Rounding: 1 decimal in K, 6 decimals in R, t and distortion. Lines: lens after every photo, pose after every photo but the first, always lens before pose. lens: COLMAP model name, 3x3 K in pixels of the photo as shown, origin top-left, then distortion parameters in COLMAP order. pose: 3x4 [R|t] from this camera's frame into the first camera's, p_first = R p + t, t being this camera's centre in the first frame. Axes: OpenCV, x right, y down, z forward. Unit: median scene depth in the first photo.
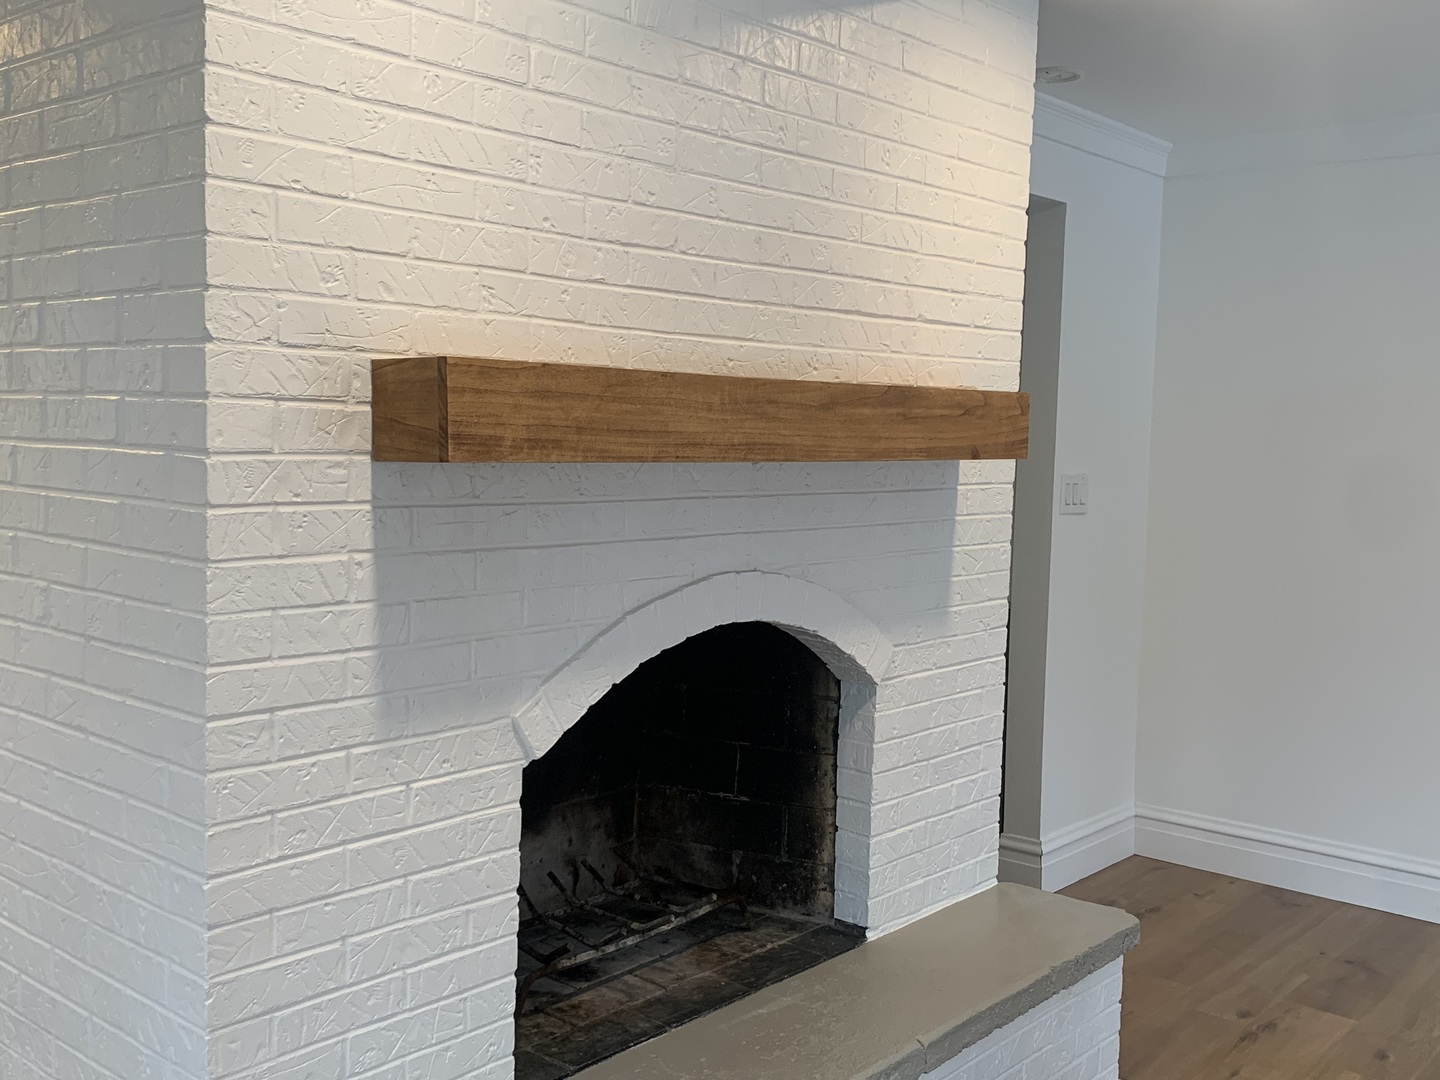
lens RADIAL K [[1456.7, 0, 720.0], [0, 1456.7, 540.0], [0, 0, 1]] dist [0.113165, -0.011741]
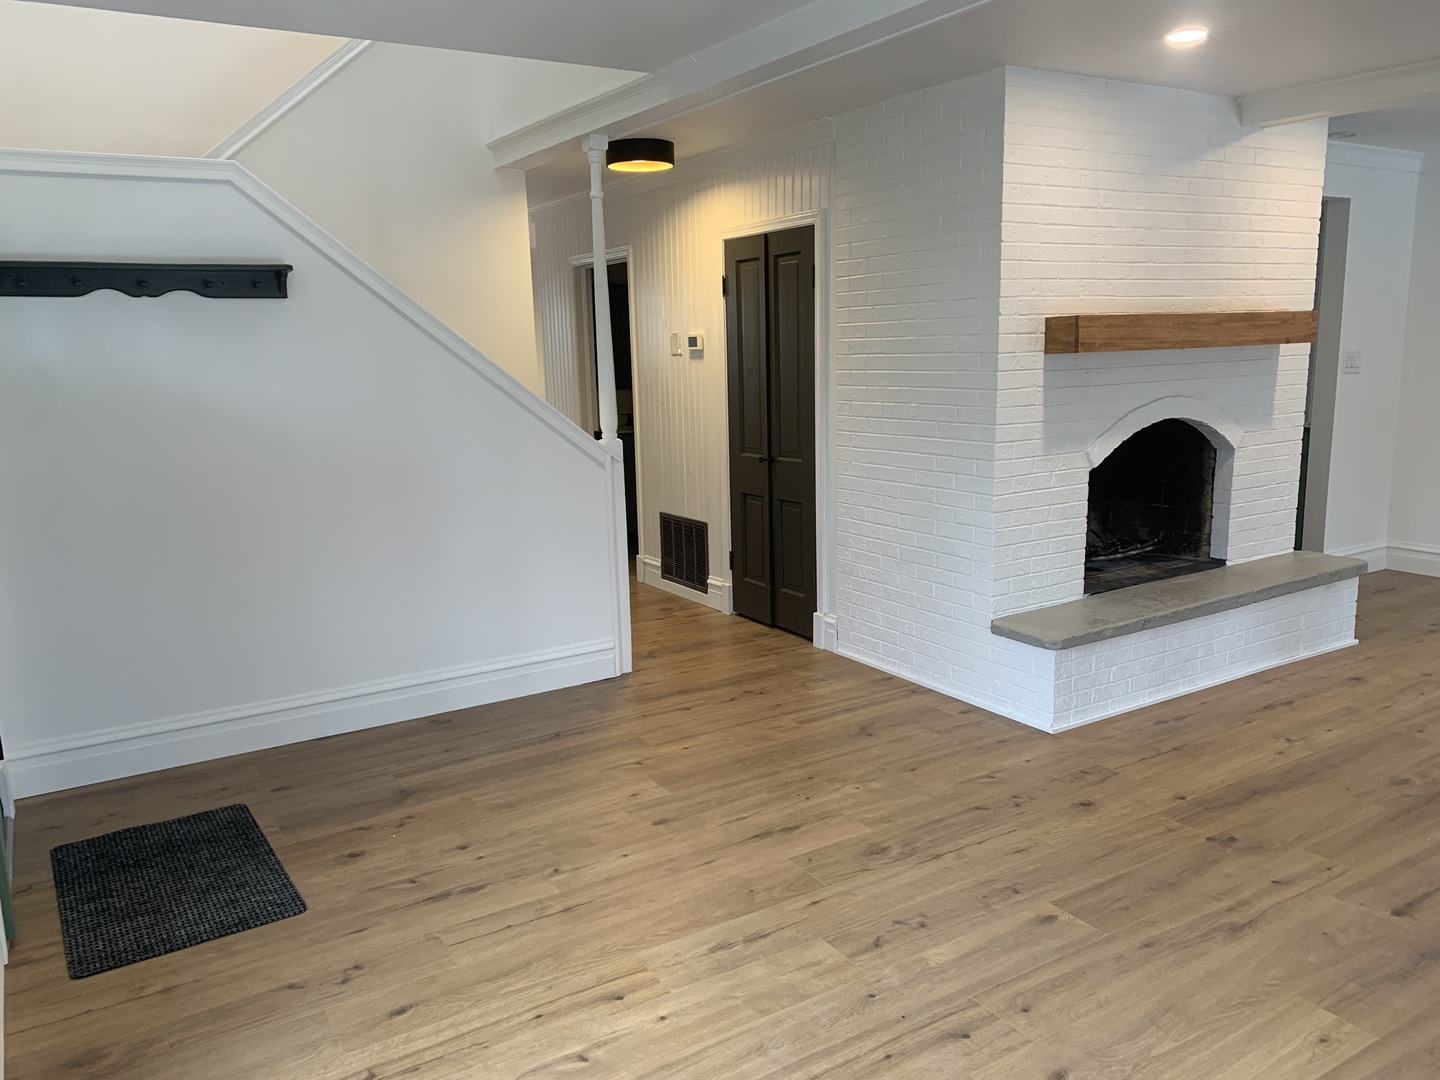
lens RADIAL K [[1079.9, 0, 720.0], [0, 1079.9, 540.0], [0, 0, 1]] dist [0.008922, 0.002572]
pose [[0.950370, 0.008839, -0.310998, -0.130768], [0.023737, 0.994623, 0.100808, 0.055554], [0.310216, -0.103187, 0.945049, -0.854878]]
